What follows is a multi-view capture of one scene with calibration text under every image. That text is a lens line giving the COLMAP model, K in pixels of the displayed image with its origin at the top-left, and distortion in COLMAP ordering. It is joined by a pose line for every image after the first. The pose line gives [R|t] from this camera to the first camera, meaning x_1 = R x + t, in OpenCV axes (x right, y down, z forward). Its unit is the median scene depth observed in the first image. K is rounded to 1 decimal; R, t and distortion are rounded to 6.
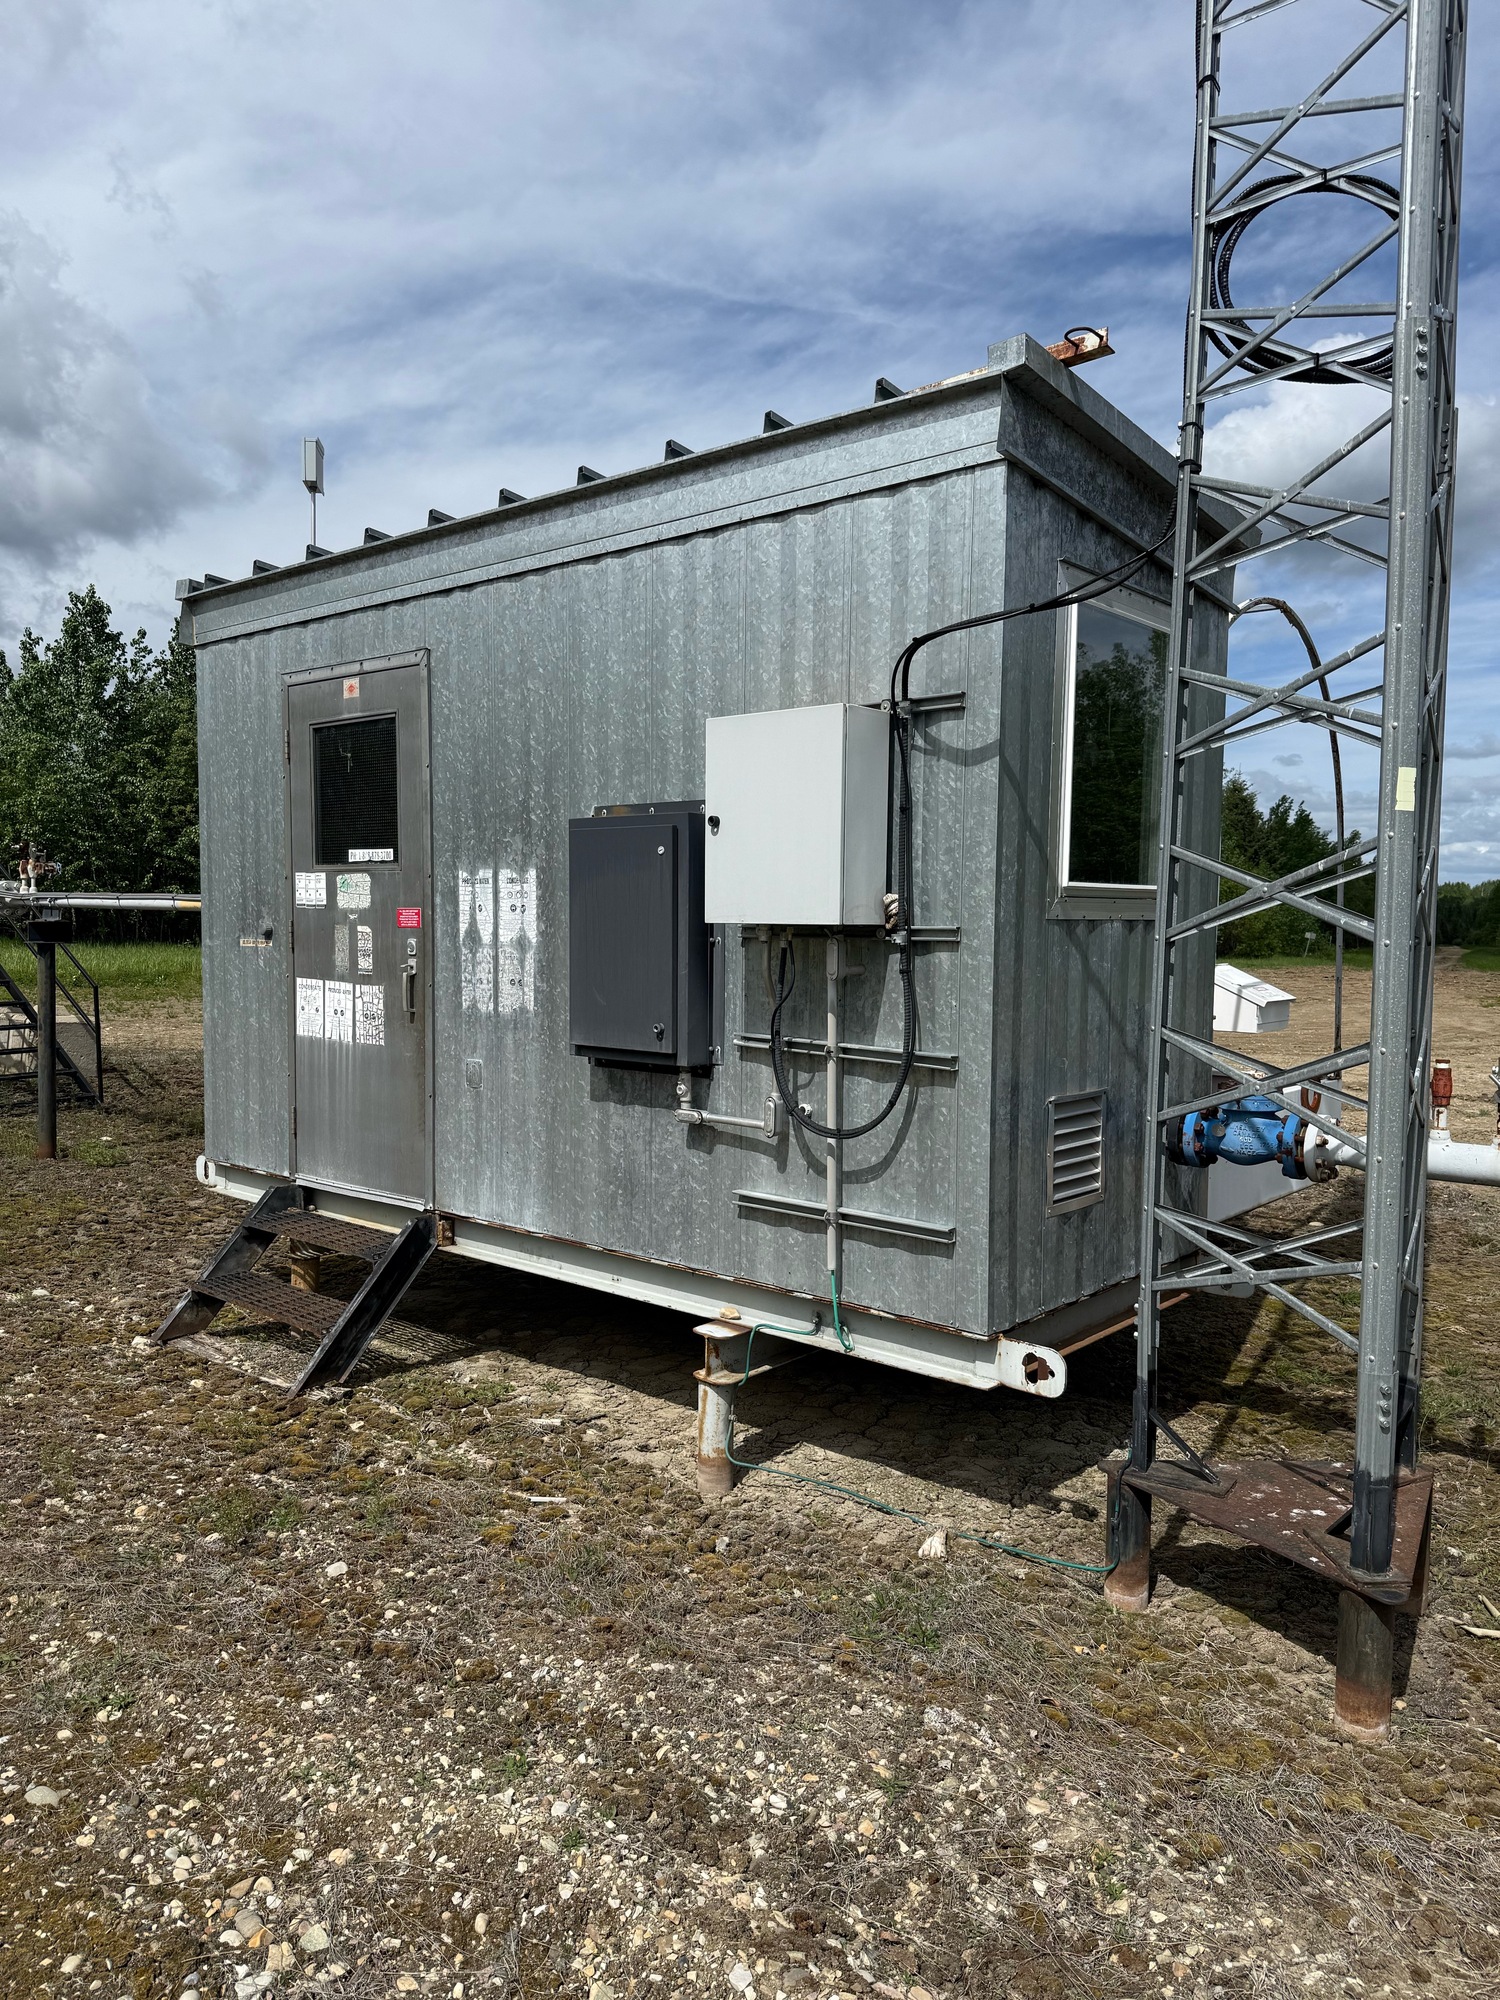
lens RADIAL K [[1415.2, 0, 749.3], [0, 1415.2, 1011.6], [0, 0, 1]] dist [-0.003189, -0.002092]
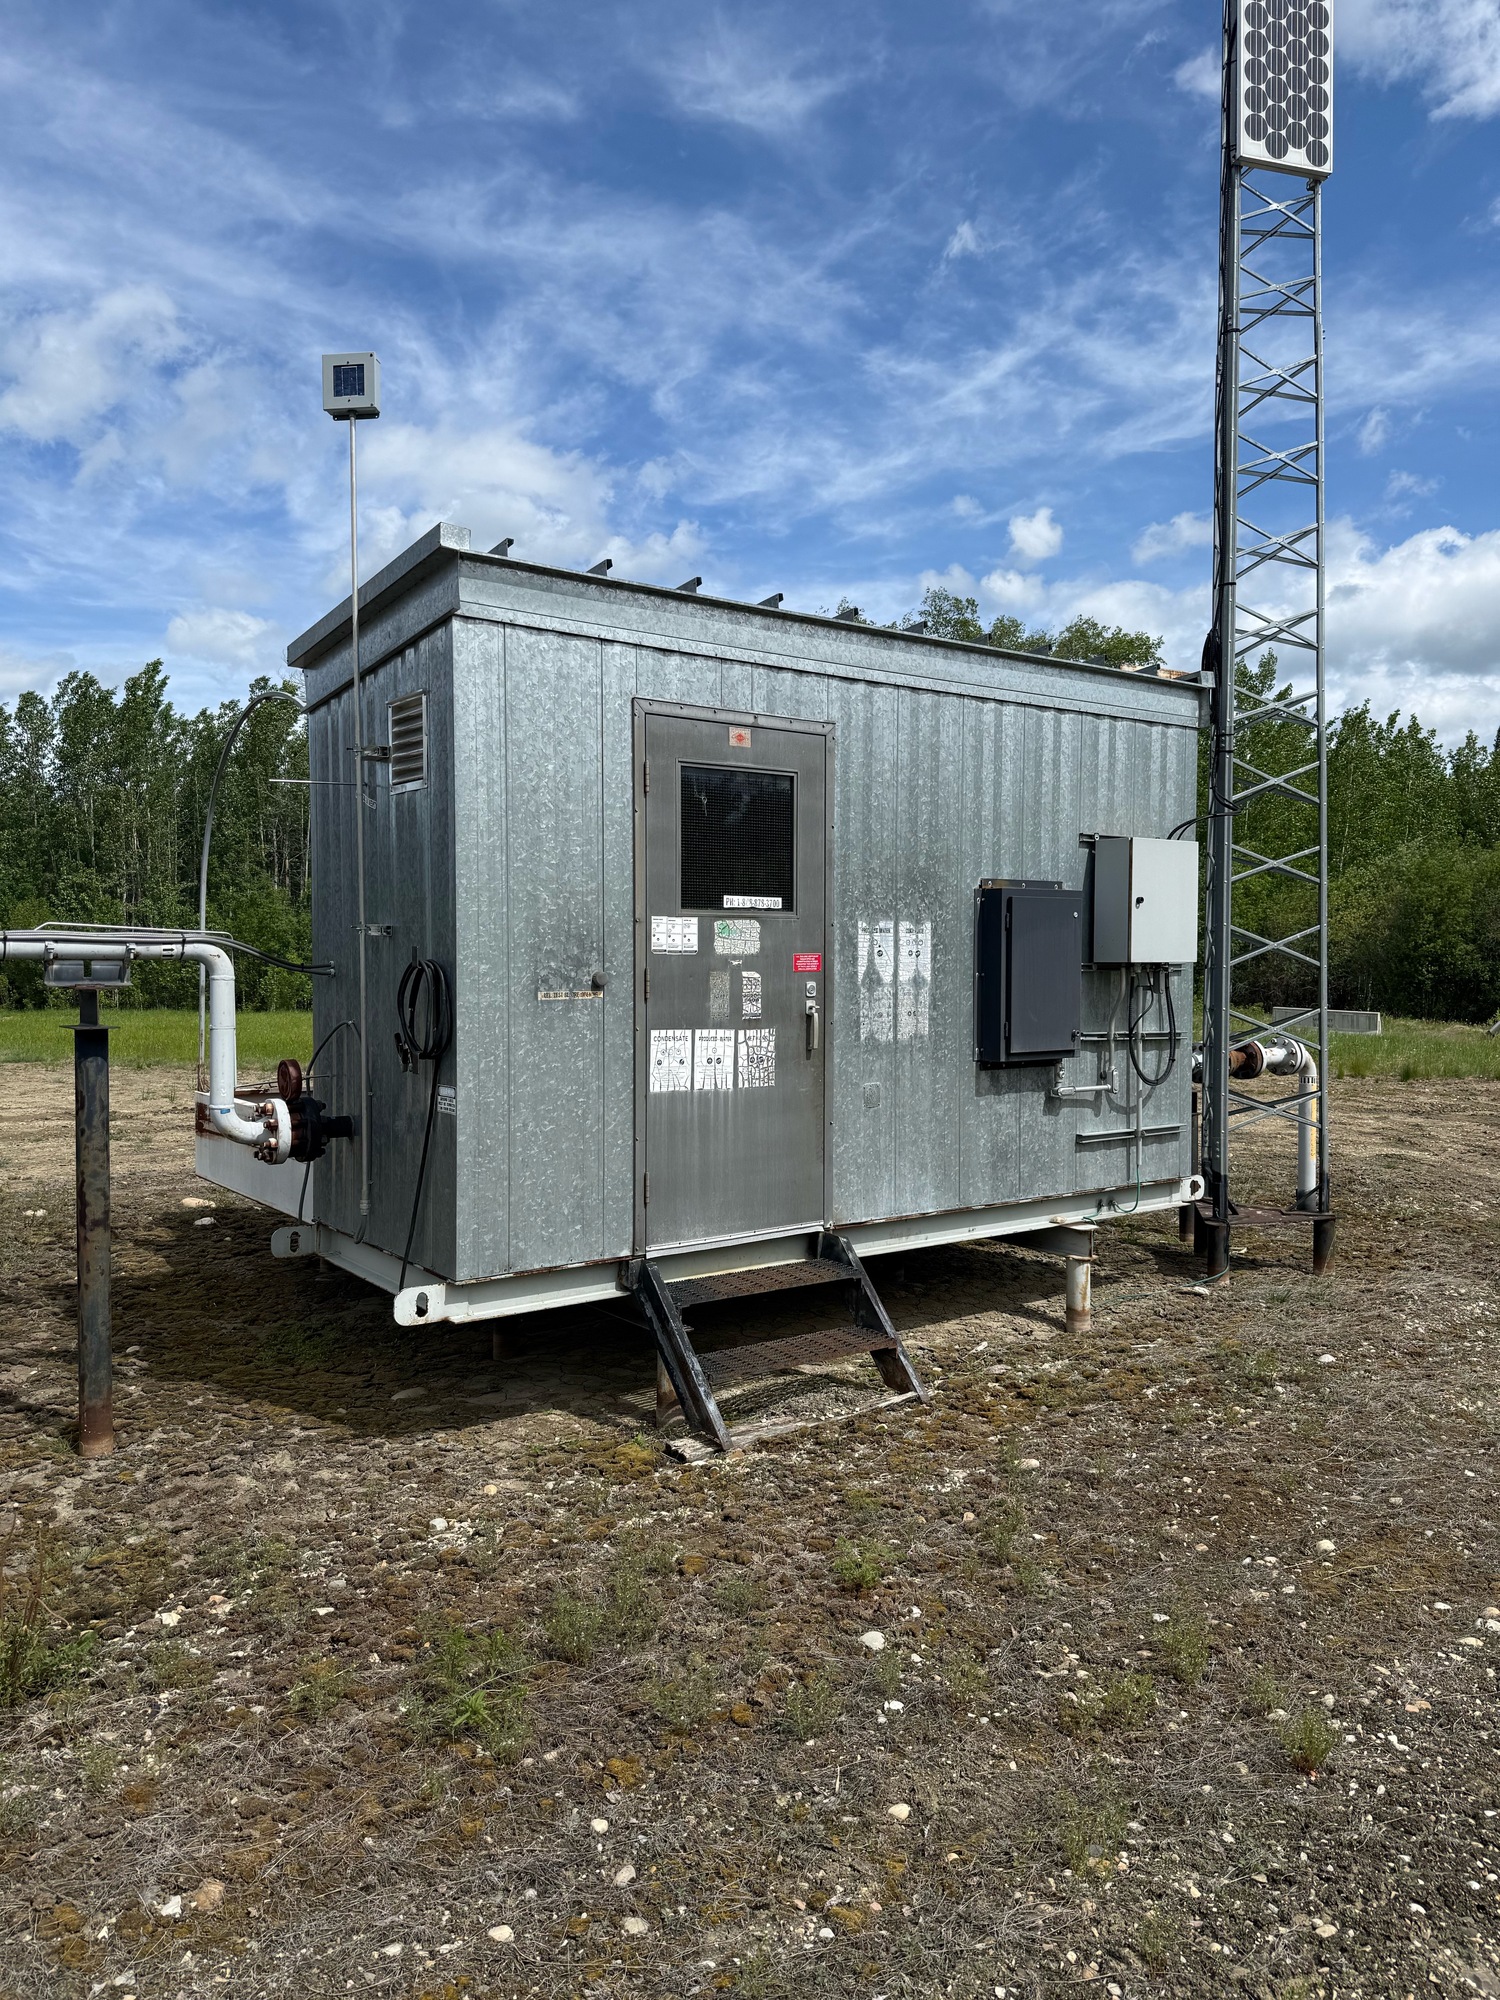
lens RADIAL K [[1415.2, 0, 749.1], [0, 1415.2, 990.5], [0, 0, 1]] dist [-0.003189, -0.002092]
pose [[0.248985, -0.031736, 0.967987, -1.309021], [0.069648, 0.997462, 0.014787, -0.064540], [-0.966000, 0.063737, 0.250563, 0.776895]]
